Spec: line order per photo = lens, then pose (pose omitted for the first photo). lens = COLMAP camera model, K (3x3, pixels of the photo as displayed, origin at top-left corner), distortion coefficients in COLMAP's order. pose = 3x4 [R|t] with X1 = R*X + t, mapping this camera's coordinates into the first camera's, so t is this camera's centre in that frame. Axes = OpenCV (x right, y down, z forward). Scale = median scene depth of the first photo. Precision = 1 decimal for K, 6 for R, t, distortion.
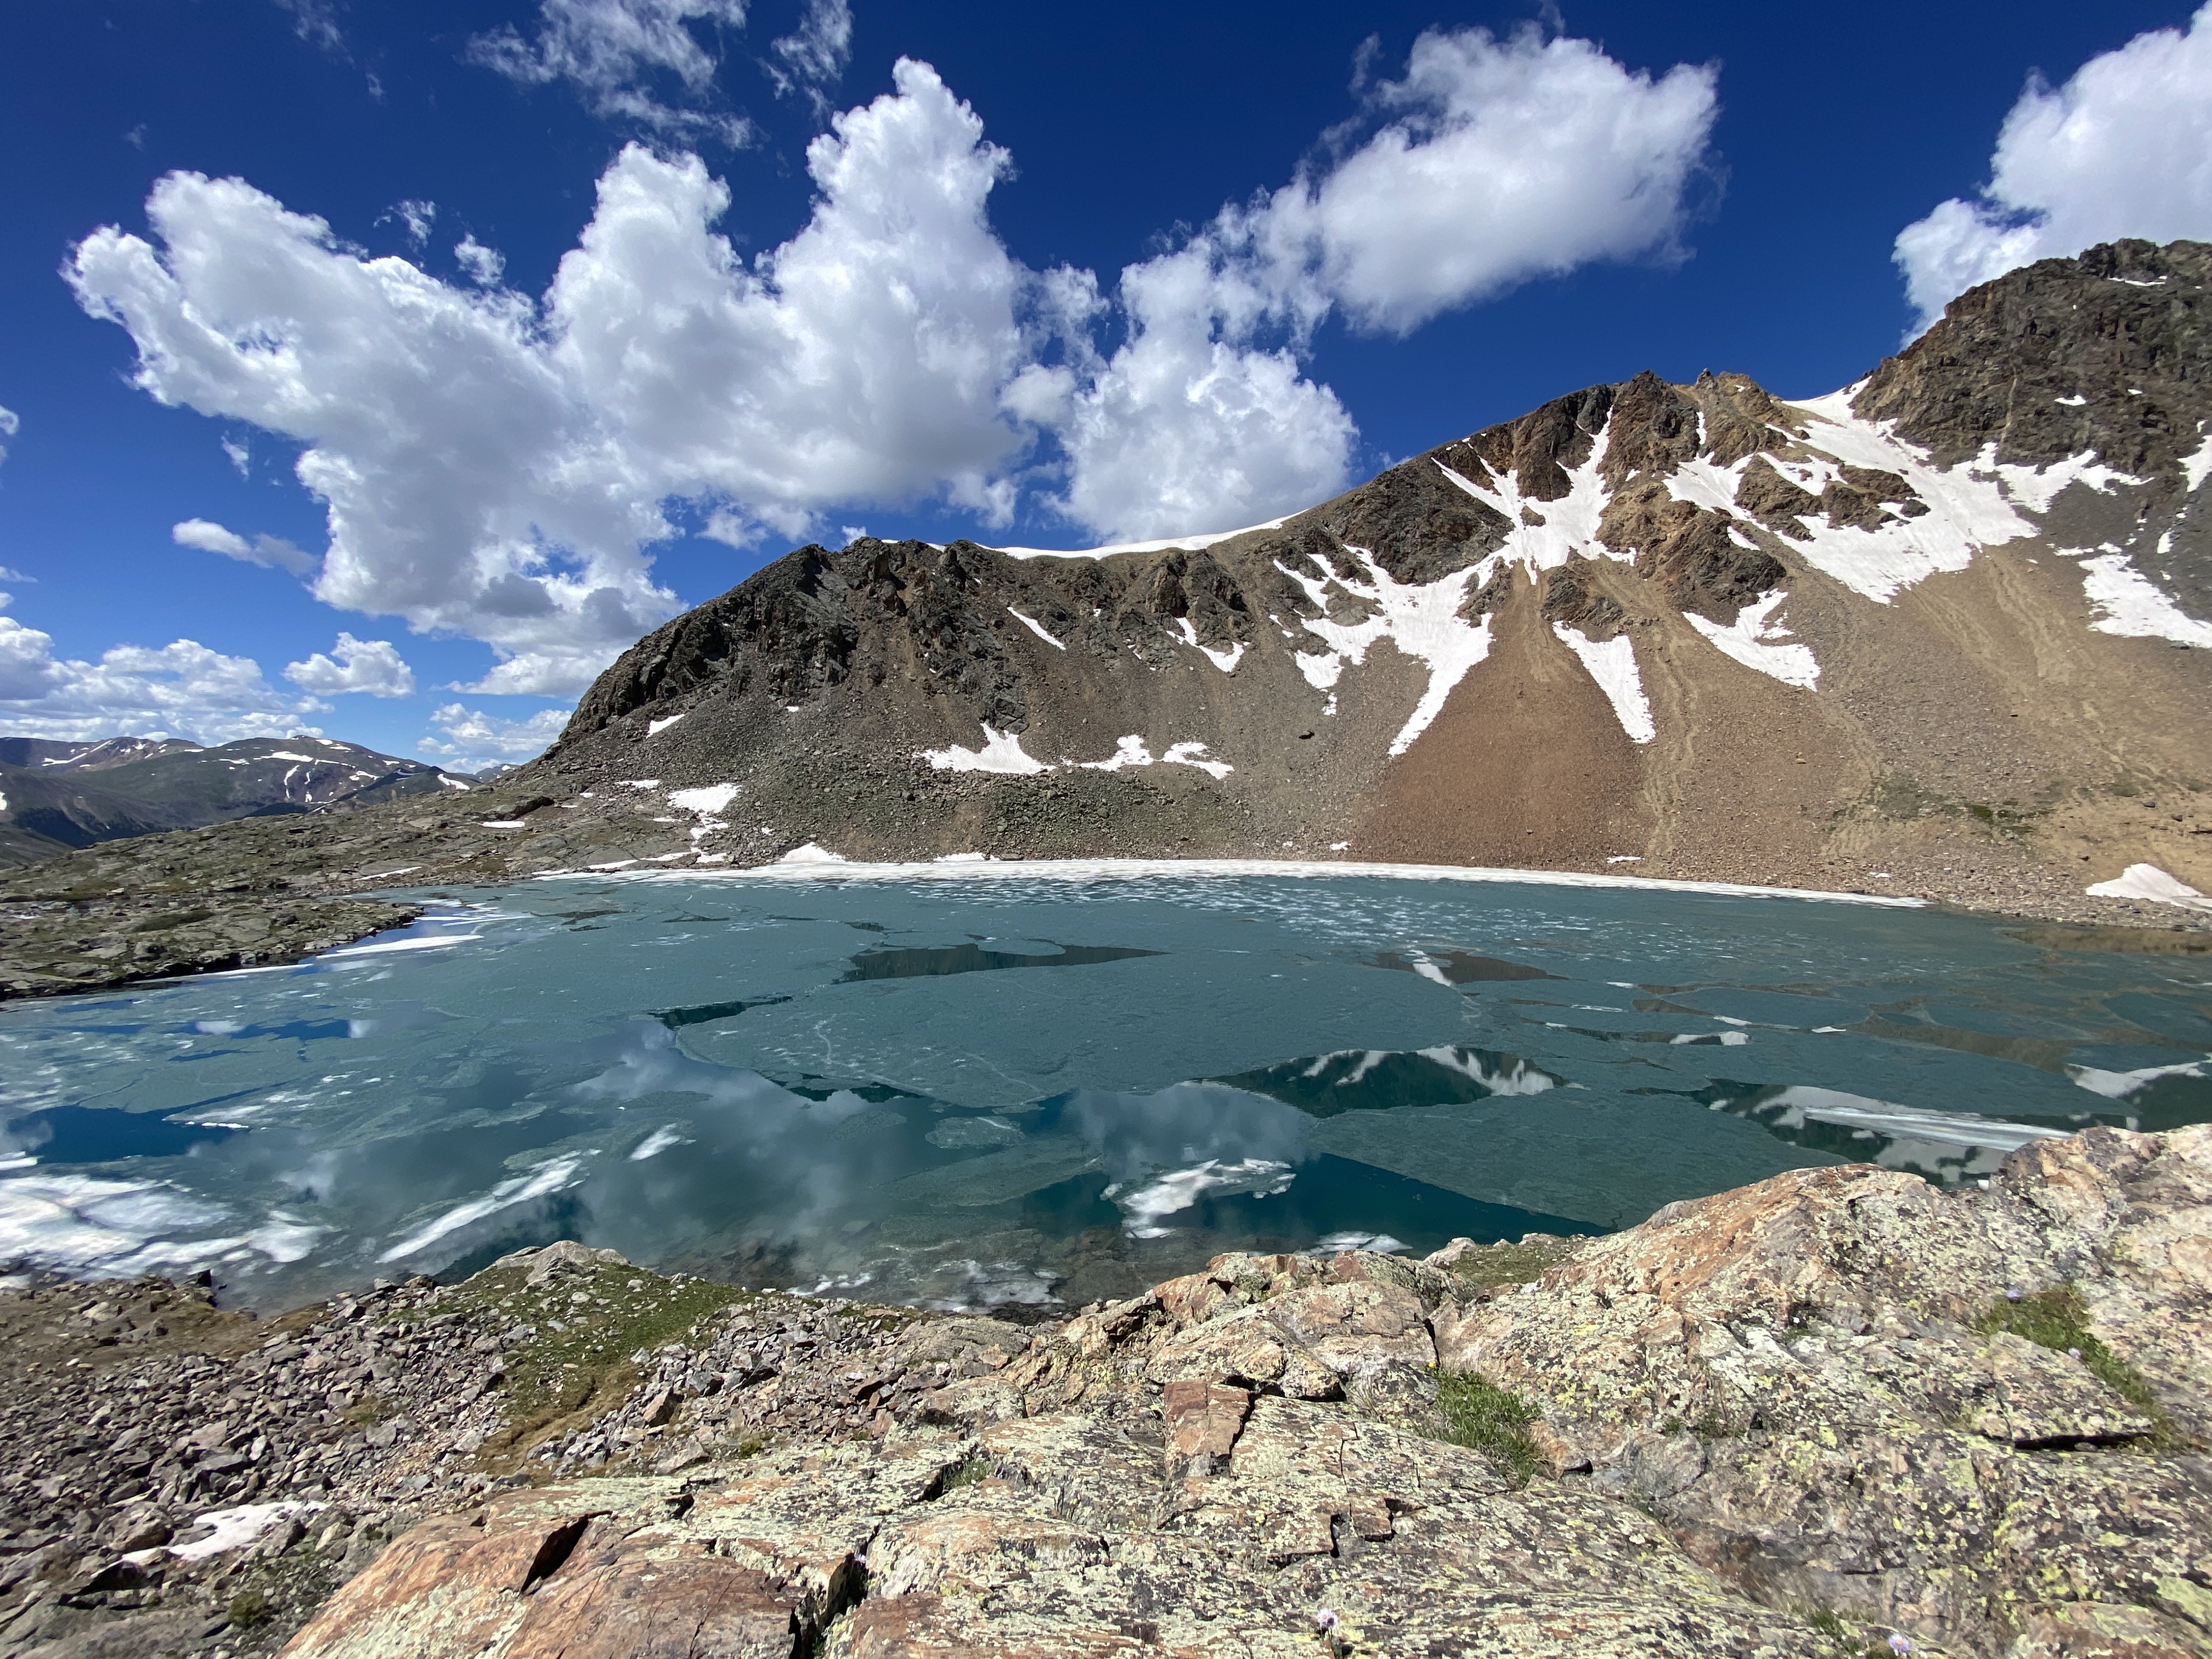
lens RADIAL K [[892.0, 0, 1095.7], [0, 892.0, 826.4], [0, 0, 1]] dist [0.008844, -0.015421]
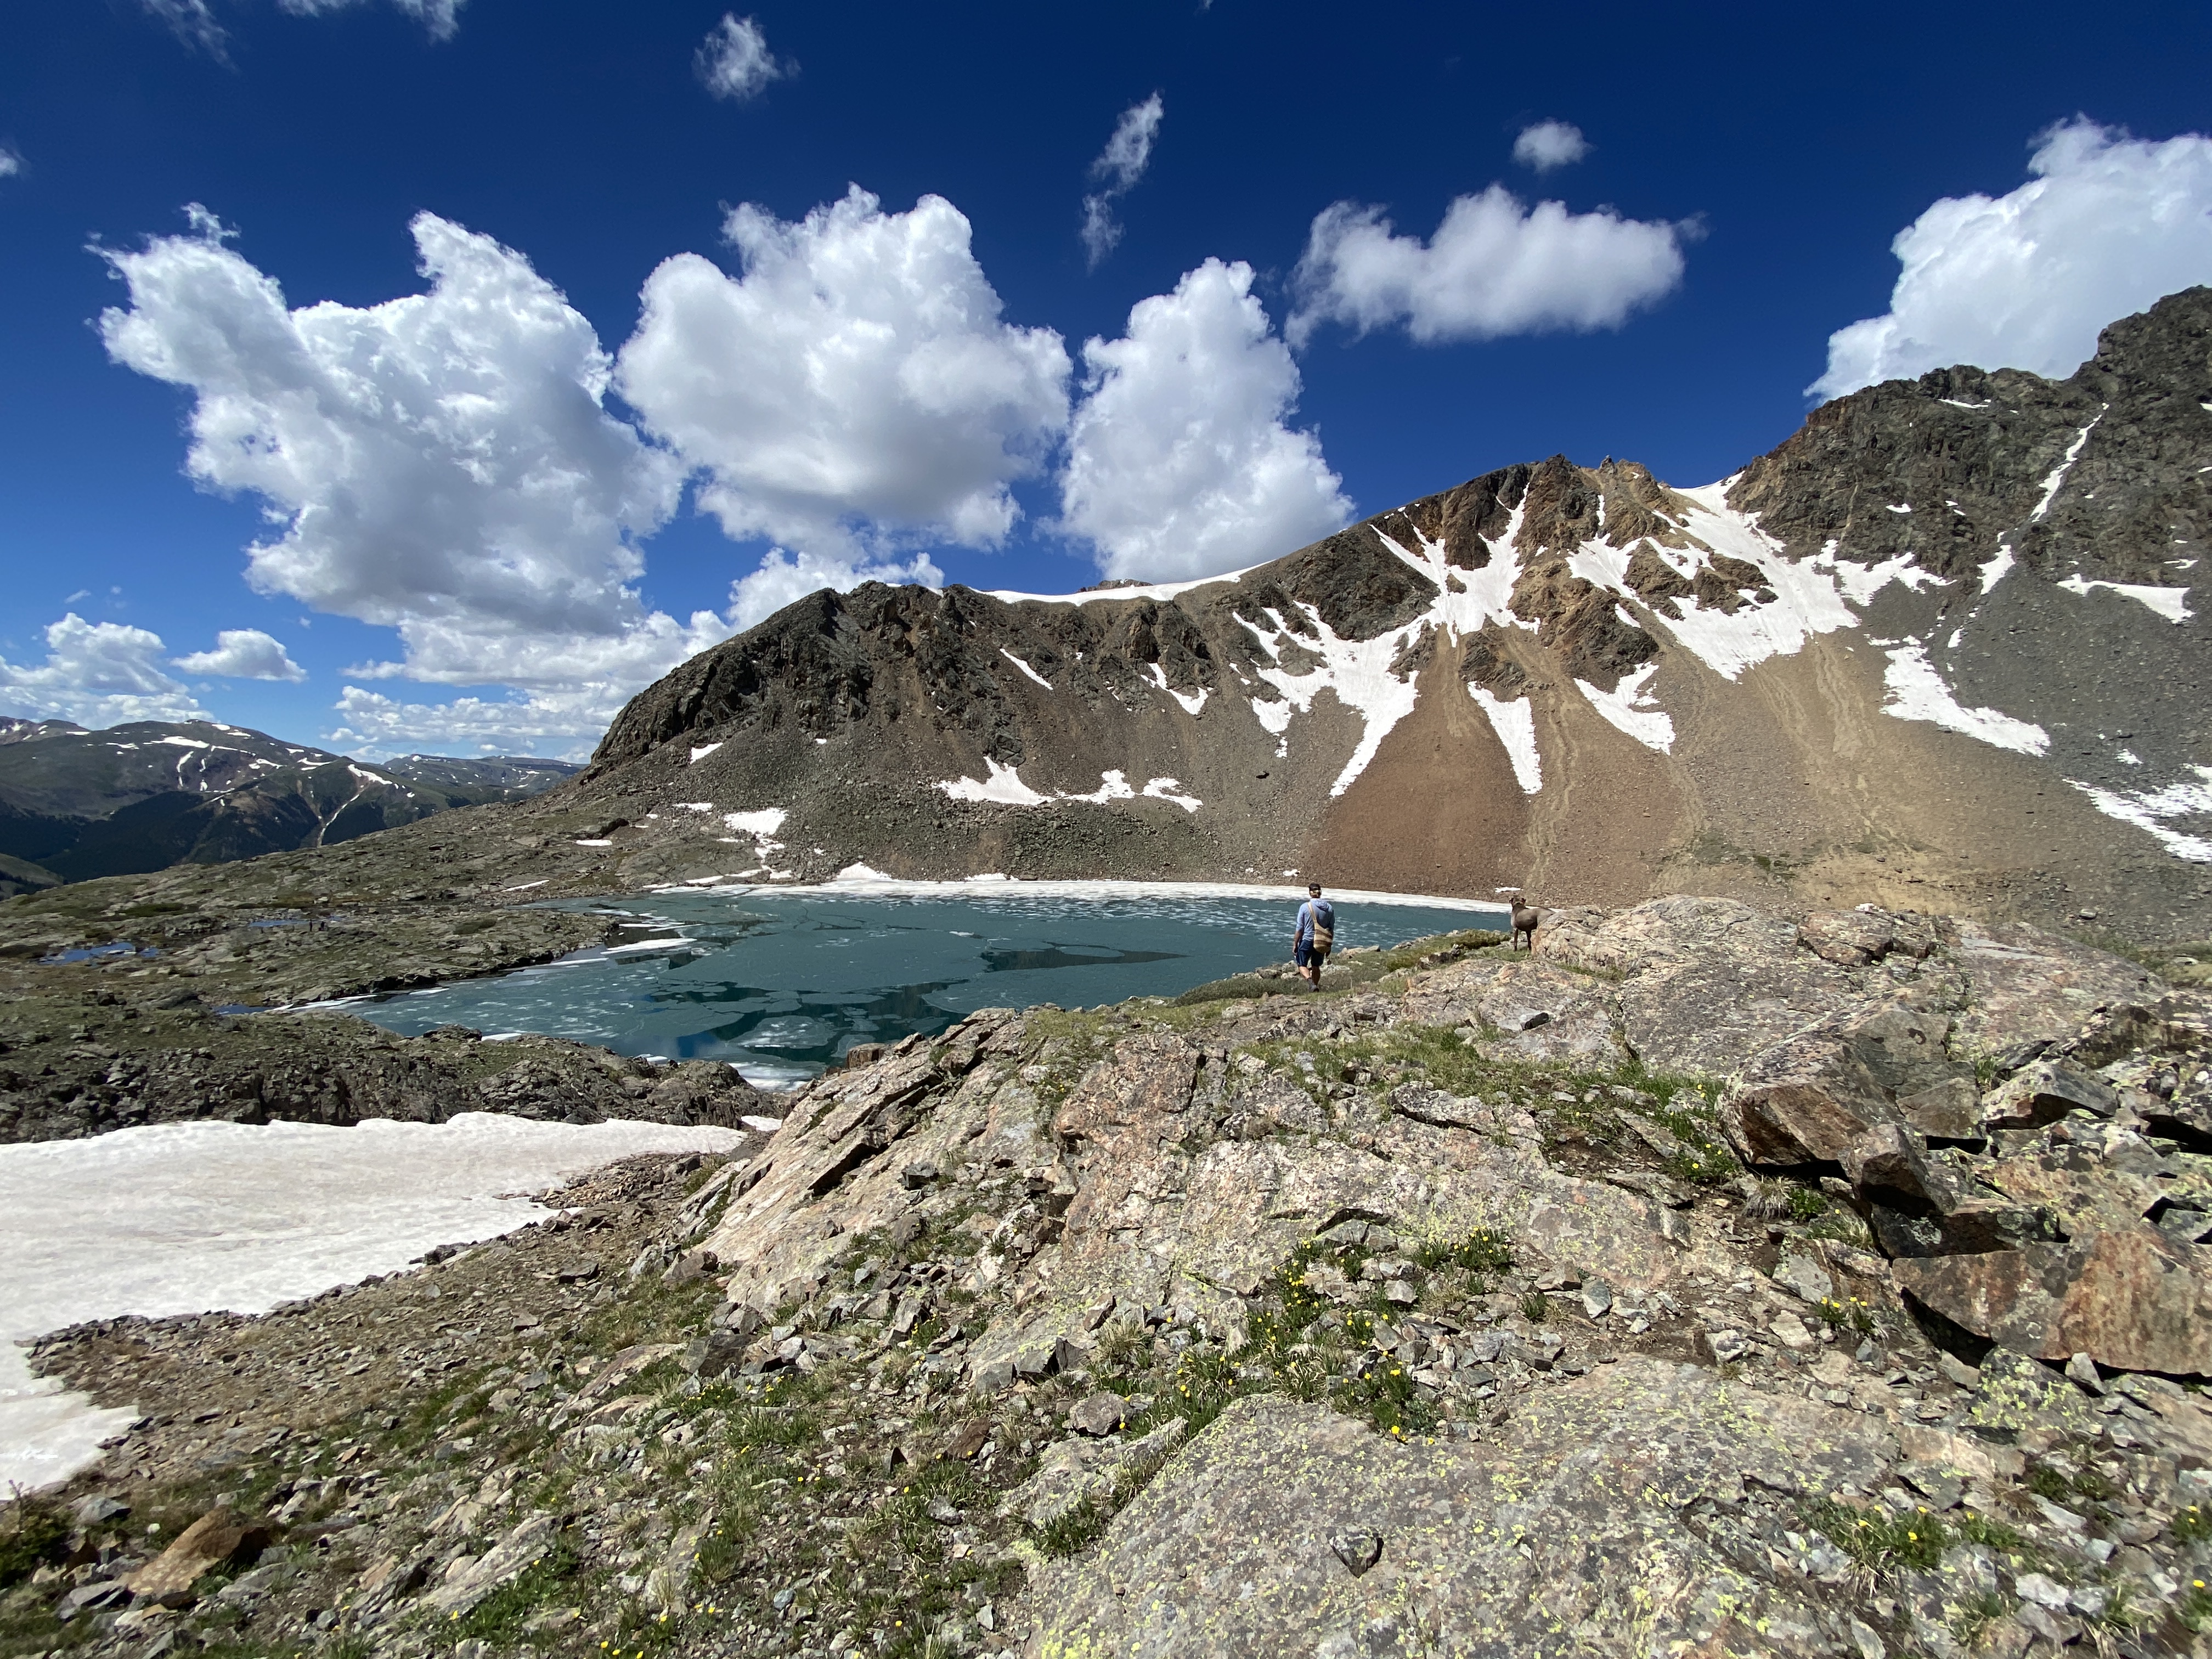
lens RADIAL K [[892.0, 0, 1100.9], [0, 892.0, 846.7], [0, 0, 1]] dist [0.008844, -0.015421]
pose [[0.996884, 0.021650, 0.075857, -0.060651], [-0.022723, 0.999653, 0.013315, -0.018415], [-0.075542, -0.014997, 0.997030, -0.153629]]
